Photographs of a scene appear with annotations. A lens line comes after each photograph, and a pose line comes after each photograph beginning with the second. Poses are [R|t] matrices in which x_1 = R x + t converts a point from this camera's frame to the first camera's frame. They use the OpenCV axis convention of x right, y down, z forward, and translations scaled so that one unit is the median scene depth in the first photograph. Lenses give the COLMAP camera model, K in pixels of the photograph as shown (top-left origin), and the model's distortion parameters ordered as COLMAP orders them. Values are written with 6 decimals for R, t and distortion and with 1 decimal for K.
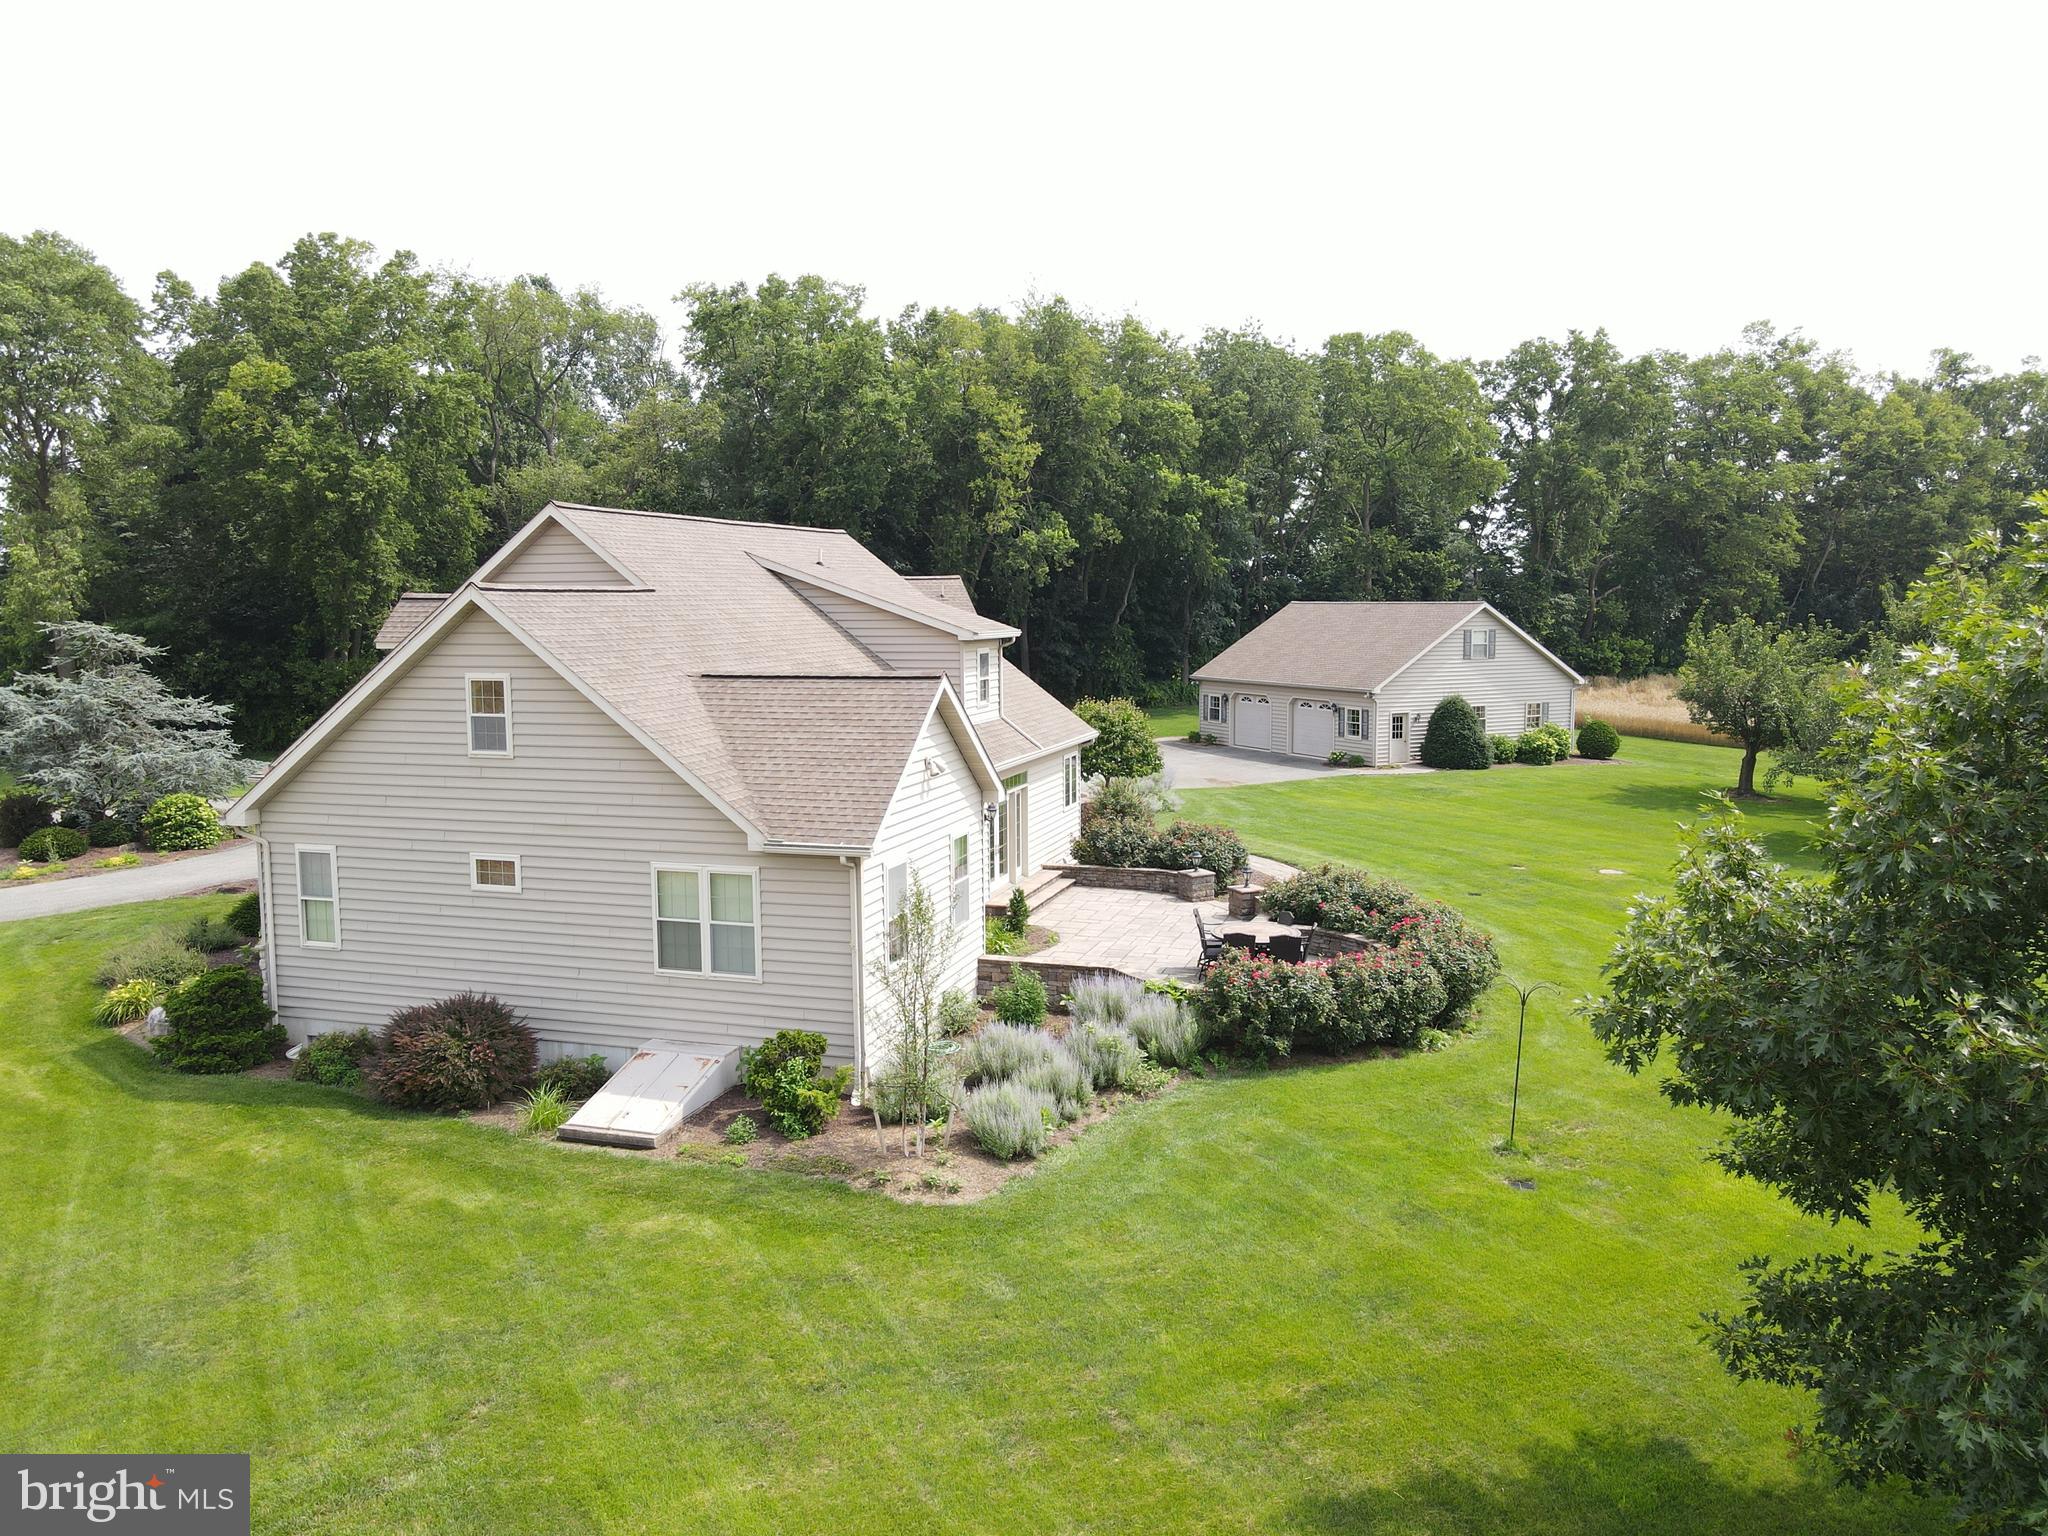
lens RADIAL K [[1509.0, 0, 1017.0], [0, 1509.0, 761.4], [0, 0, 1]] dist [0.001143, 0.016938]
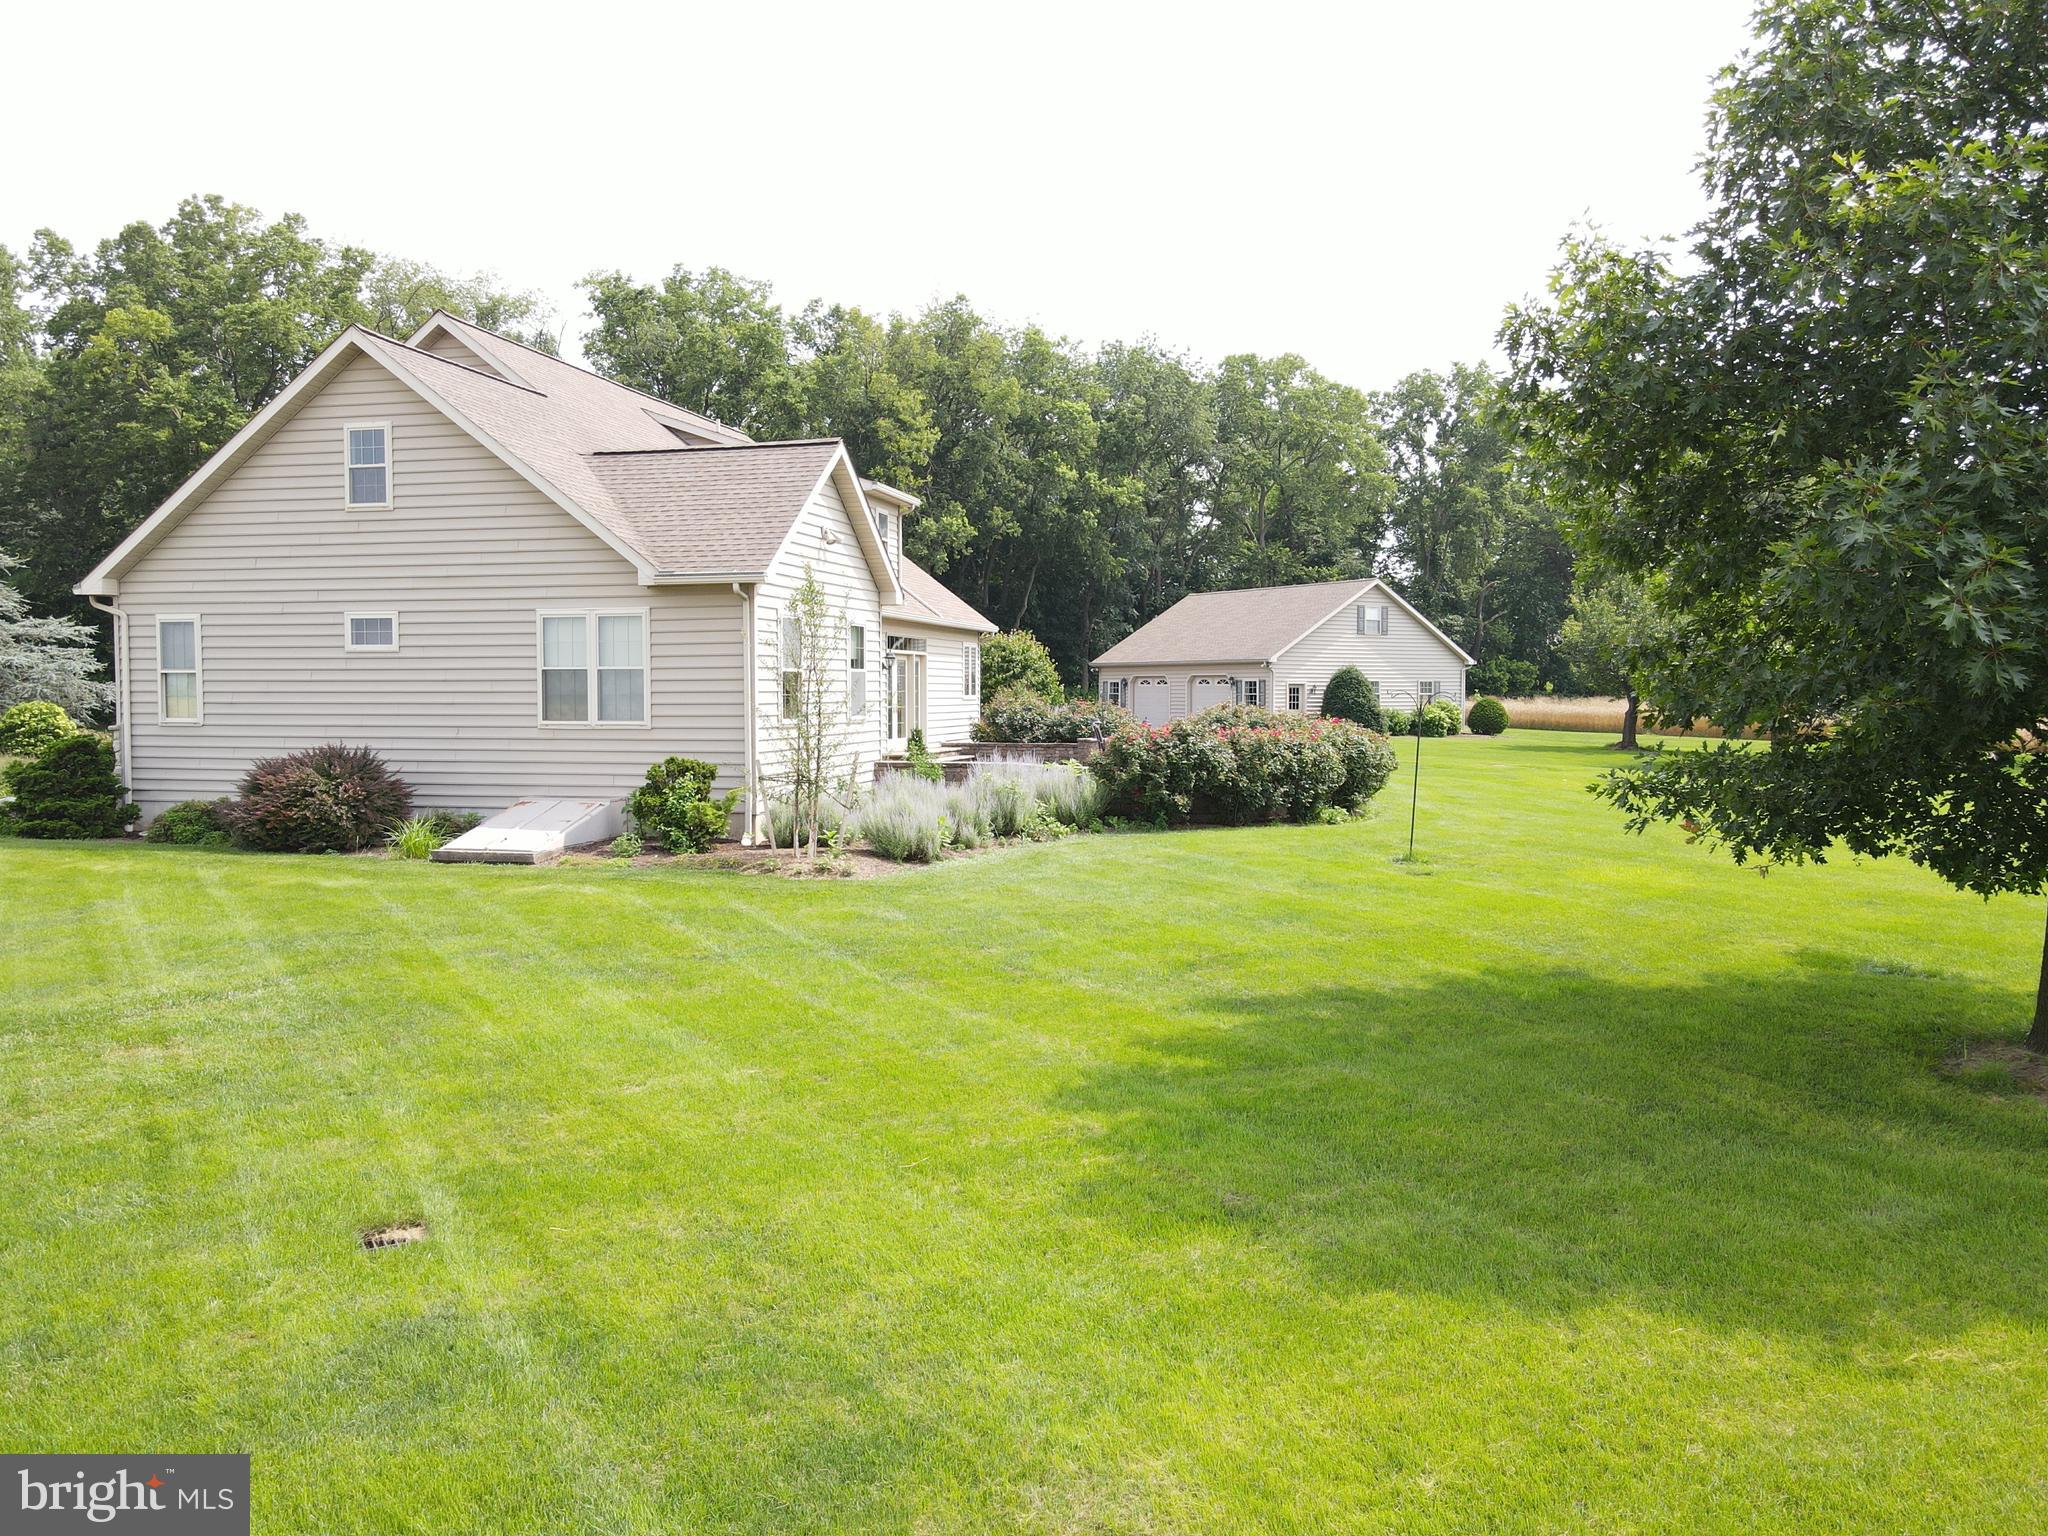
lens RADIAL K [[1507.5, 0, 1013.2], [0, 1507.5, 761.1], [0, 0, 1]] dist [0.004045, 0.027463]
pose [[0.998018, 0.003609, 0.062823, 0.002167], [0.000177, 0.998189, -0.060159, 0.163216], [-0.062926, 0.060051, 0.996210, 0.014883]]
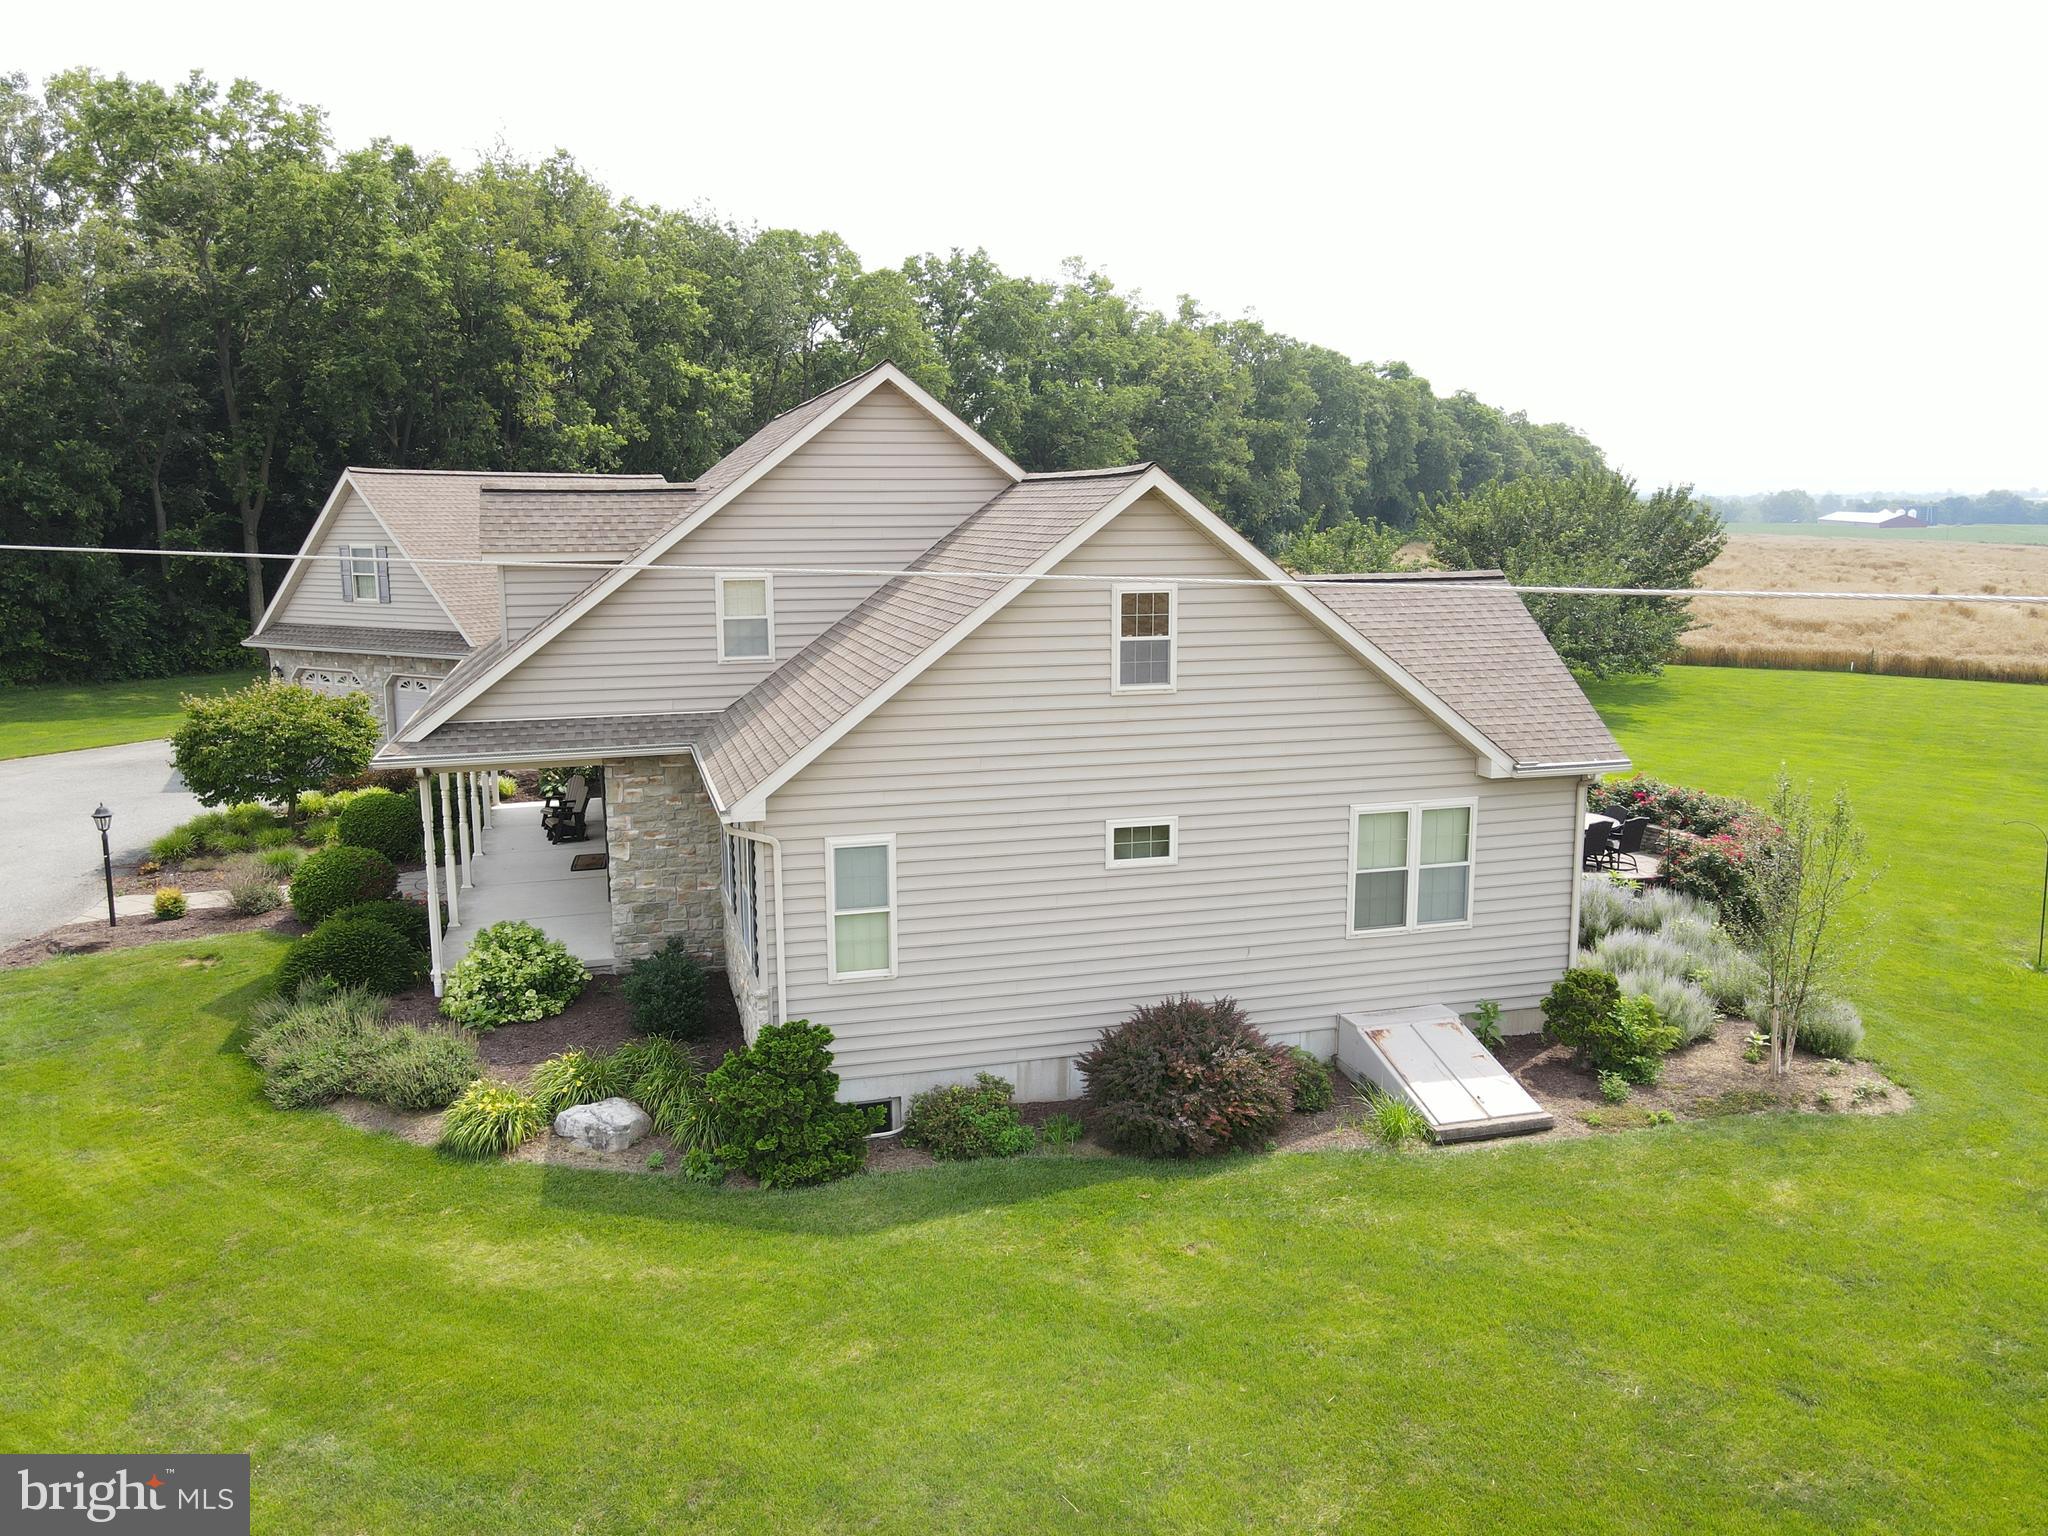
lens RADIAL K [[1509.0, 0, 1017.0], [0, 1509.0, 761.4], [0, 0, 1]] dist [0.001143, 0.016938]
pose [[0.837860, -0.087233, 0.538870, -0.619141], [0.055833, 0.995667, 0.074368, -0.021916], [-0.543022, -0.032224, 0.839100, 0.294240]]
